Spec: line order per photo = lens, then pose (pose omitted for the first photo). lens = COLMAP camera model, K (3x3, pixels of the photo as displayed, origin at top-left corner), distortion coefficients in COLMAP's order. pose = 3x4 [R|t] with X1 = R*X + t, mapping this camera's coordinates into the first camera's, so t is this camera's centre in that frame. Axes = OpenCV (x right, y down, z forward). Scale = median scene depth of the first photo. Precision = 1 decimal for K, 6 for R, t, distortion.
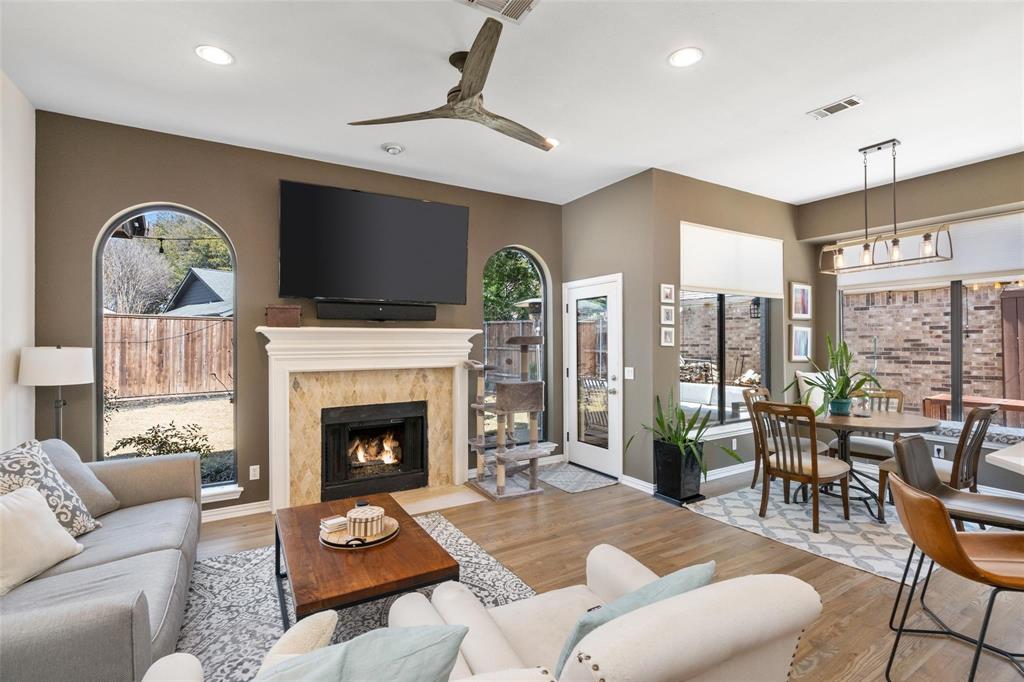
lens RADIAL K [[463.7, 0, 512.0], [0, 463.7, 341.0], [0, 0, 1]] dist [-0.001214, -0.000117]
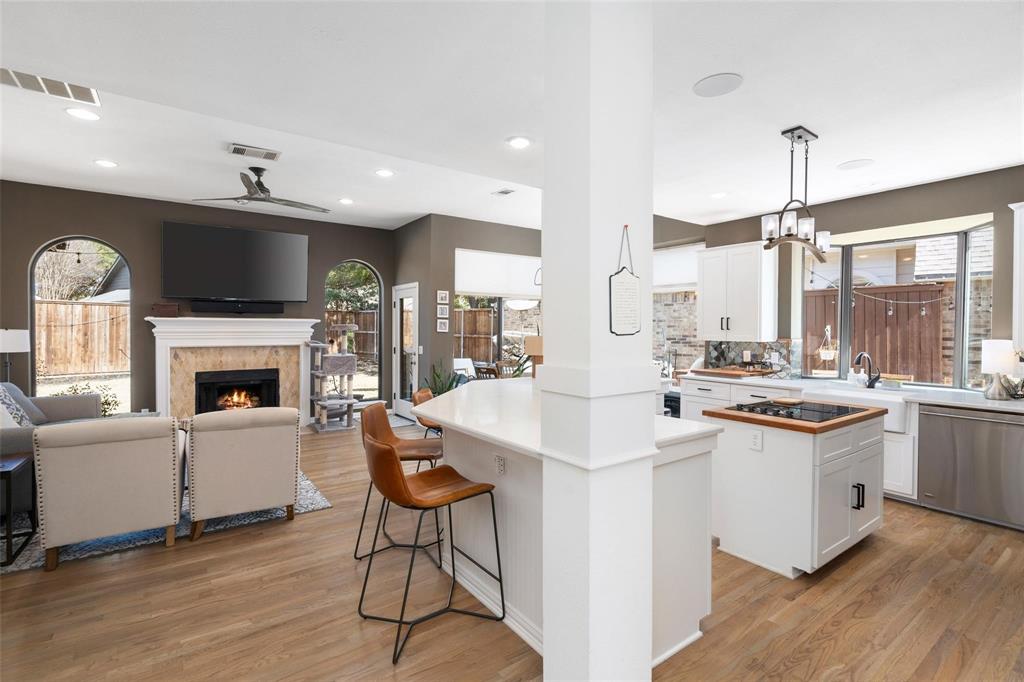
lens RADIAL K [[467.4, 0, 521.7], [0, 467.4, 333.8], [0, 0, 1]] dist [-0.000896, 0.000017]
pose [[0.995565, 0.007022, 0.093809, 0.429565], [-0.008351, 0.999870, 0.013783, -0.005572], [-0.093700, -0.014505, 0.995495, -0.515284]]
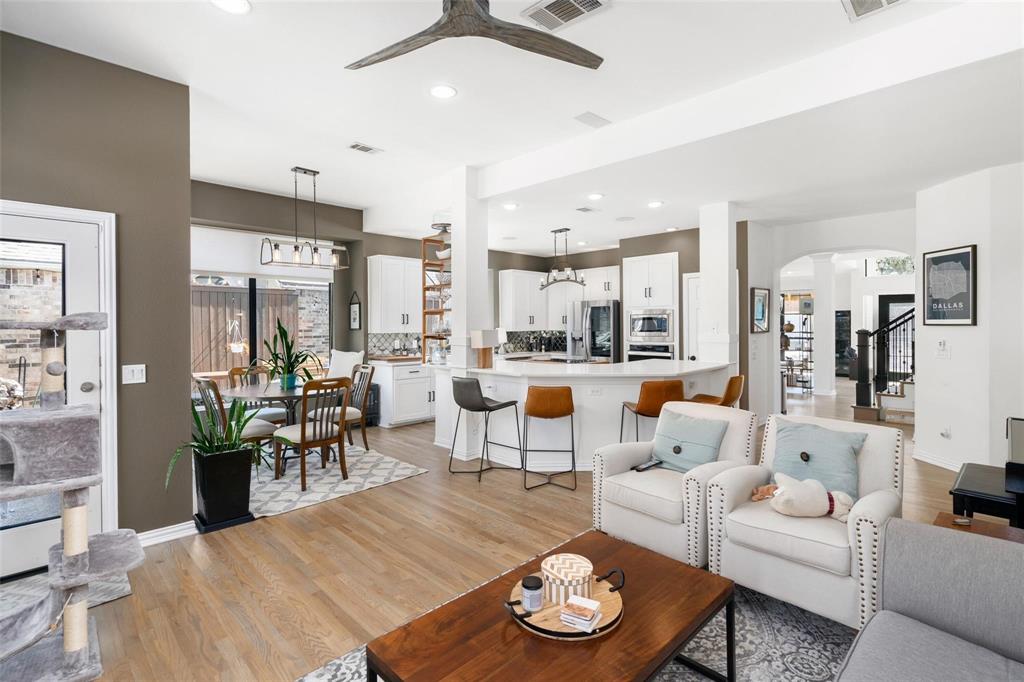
lens RADIAL K [[472.1, 0, 516.8], [0, 472.1, 323.3], [0, 0, 1]] dist [-0.000214, 0.000163]
pose [[-0.246354, 0.007874, 0.969148, -0.506107], [0.002148, 0.999969, -0.007579, 0.005590], [-0.969178, 0.000214, -0.246363, 0.642431]]
